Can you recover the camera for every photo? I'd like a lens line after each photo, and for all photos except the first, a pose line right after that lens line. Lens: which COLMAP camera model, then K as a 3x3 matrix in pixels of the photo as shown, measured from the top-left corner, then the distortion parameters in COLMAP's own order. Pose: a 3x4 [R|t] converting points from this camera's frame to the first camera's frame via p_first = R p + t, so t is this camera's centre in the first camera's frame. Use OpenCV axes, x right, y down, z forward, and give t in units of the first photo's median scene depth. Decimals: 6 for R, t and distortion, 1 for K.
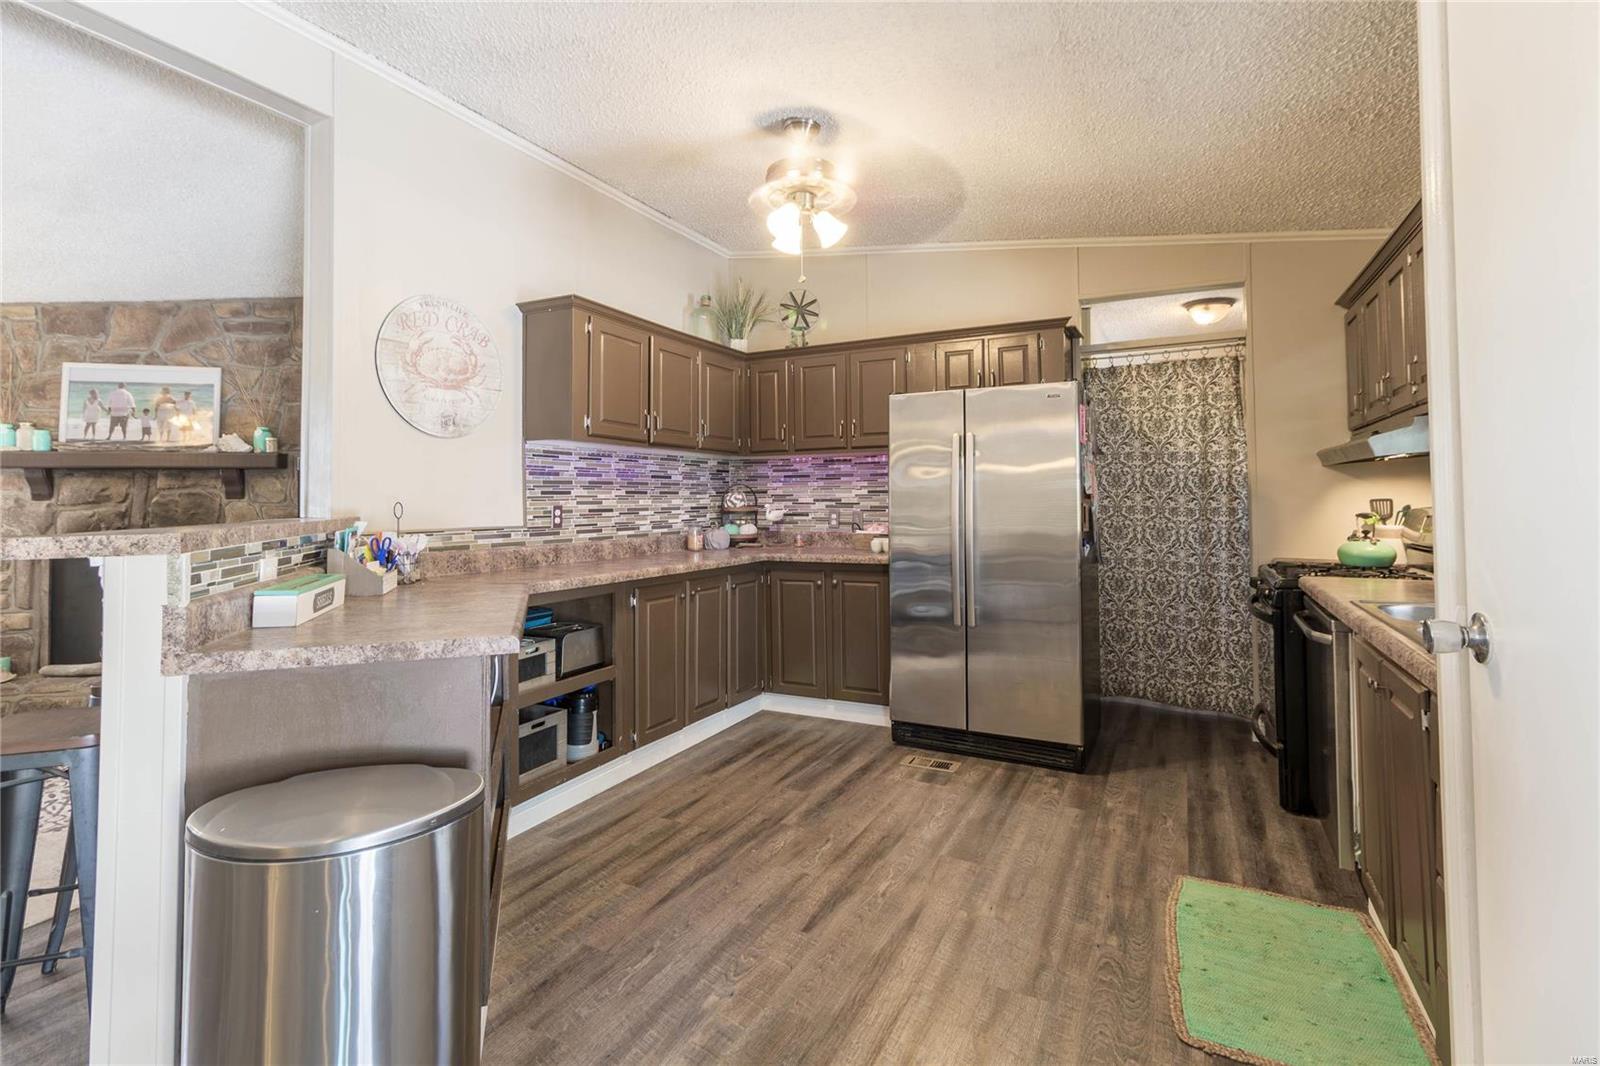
lens RADIAL K [[741.4, 0, 806.0], [0, 741.4, 483.6], [0, 0, 1]] dist [0.000258, 0.000310]
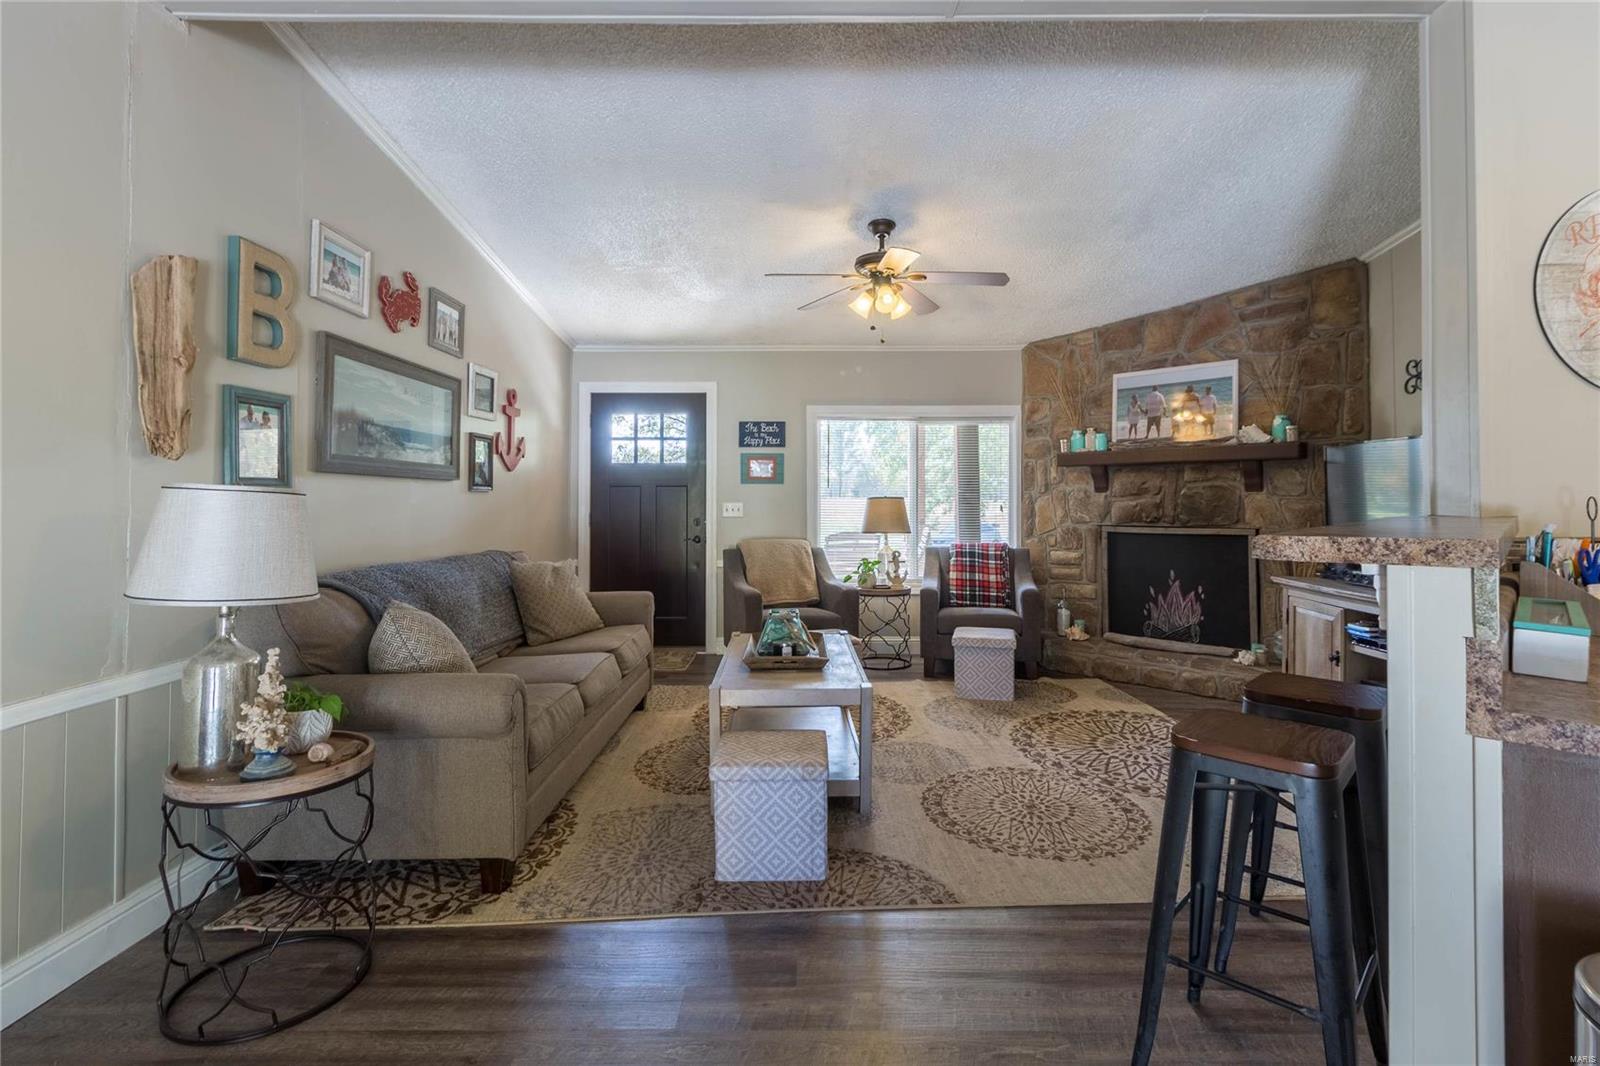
lens RADIAL K [[758.8, 0, 805.1], [0, 758.8, 481.1], [0, 0, 1]] dist [0.000409, 0.000468]
pose [[0.449302, -0.010414, -0.893319, -0.168472], [0.016083, 0.999864, -0.003567, 0.001181], [0.893235, -0.012765, 0.449408, 0.030210]]
